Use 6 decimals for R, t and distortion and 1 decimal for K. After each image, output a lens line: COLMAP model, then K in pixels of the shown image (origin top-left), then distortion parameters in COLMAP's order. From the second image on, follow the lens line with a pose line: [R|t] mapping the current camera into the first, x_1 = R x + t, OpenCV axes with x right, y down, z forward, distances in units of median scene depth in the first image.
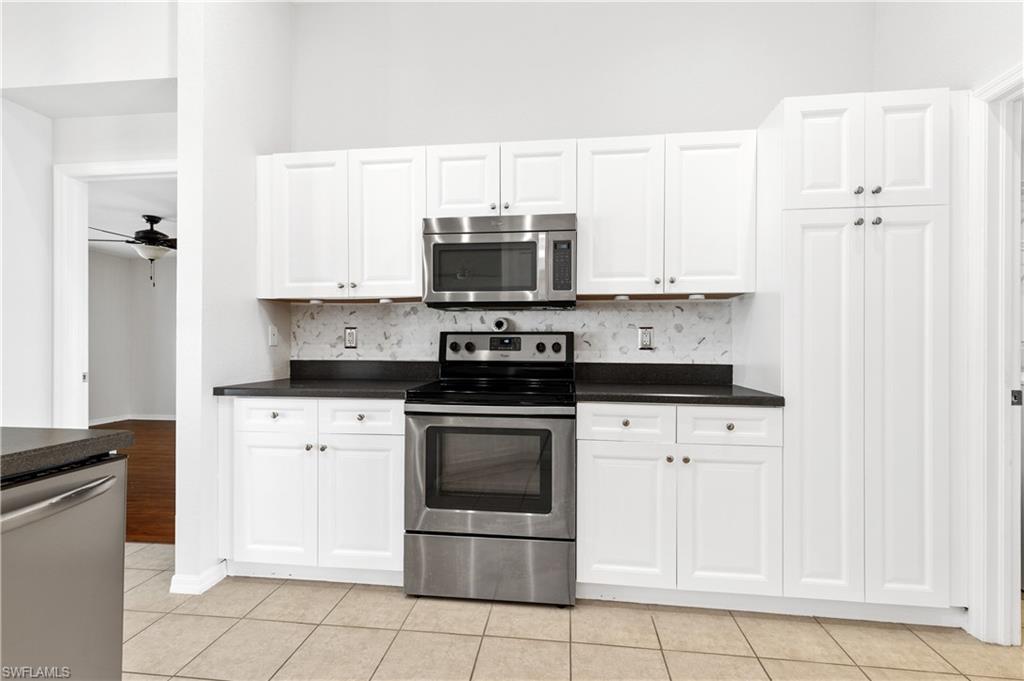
lens RADIAL K [[461.9, 0, 512.3], [0, 461.9, 341.7], [0, 0, 1]] dist [0.005481, -0.000022]
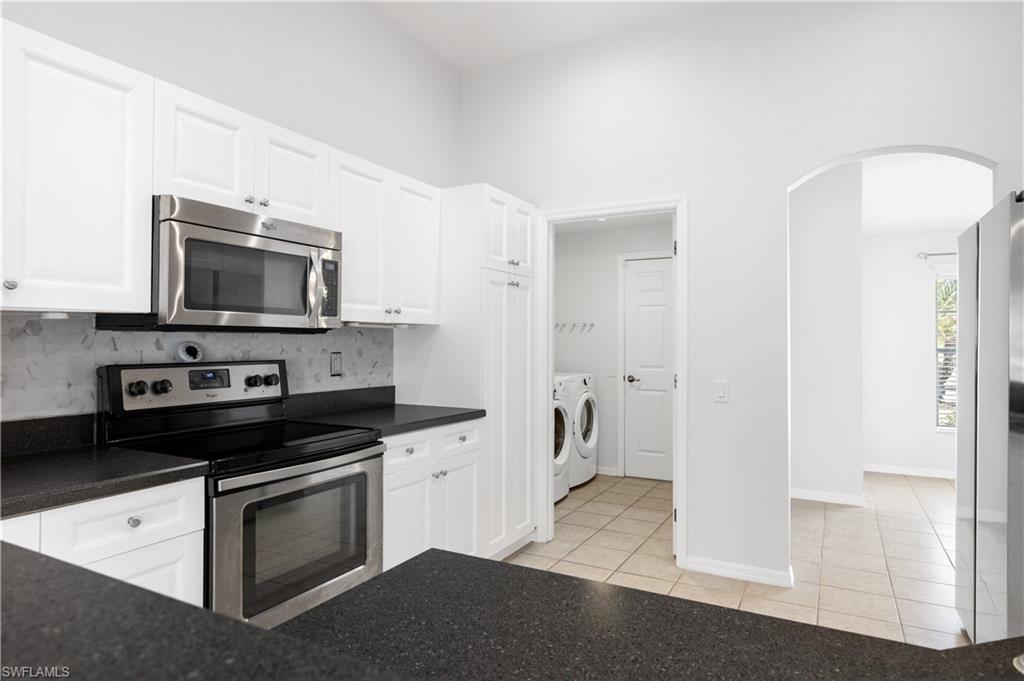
lens RADIAL K [[594.8, 0, 501.8], [0, 594.8, 333.1], [0, 0, 1]] dist [0.004109, -0.000408]
pose [[0.380462, 0.009934, 0.924743, -0.715580], [-0.004078, 0.999951, -0.009064, -0.061535], [-0.924788, -0.000322, 0.380483, 0.228981]]
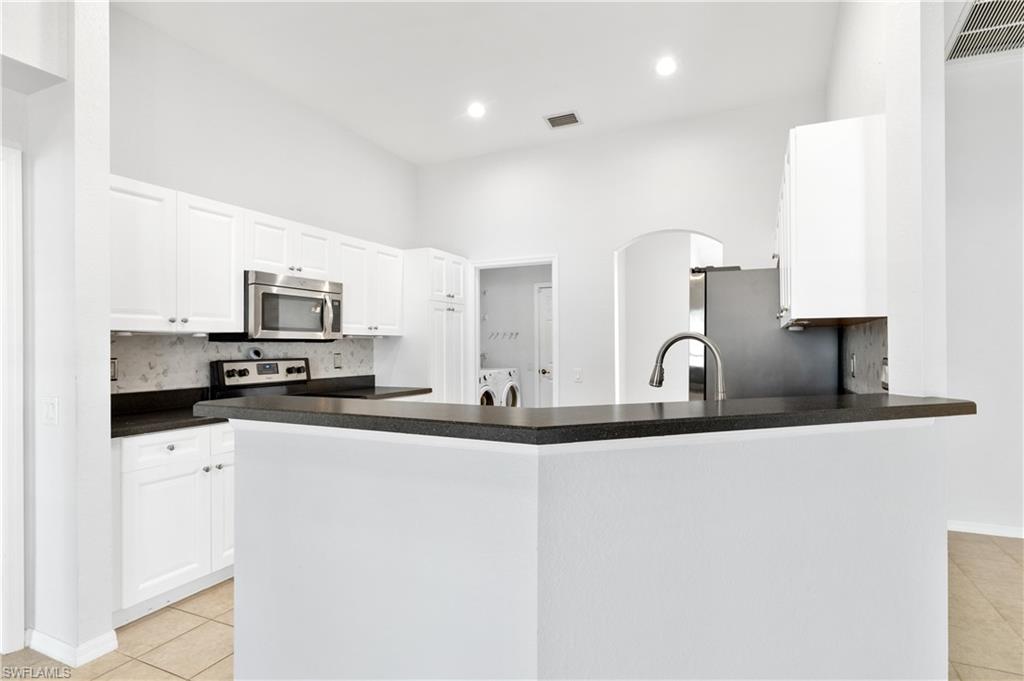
lens RADIAL K [[535.5, 0, 504.9], [0, 535.5, 342.5], [0, 0, 1]] dist [-0.001808, 0.001024]
pose [[0.325665, 0.000619, 0.945485, -1.211059], [0.004611, 0.999987, -0.002243, -0.062079], [-0.945474, 0.005090, 0.325658, -0.092606]]
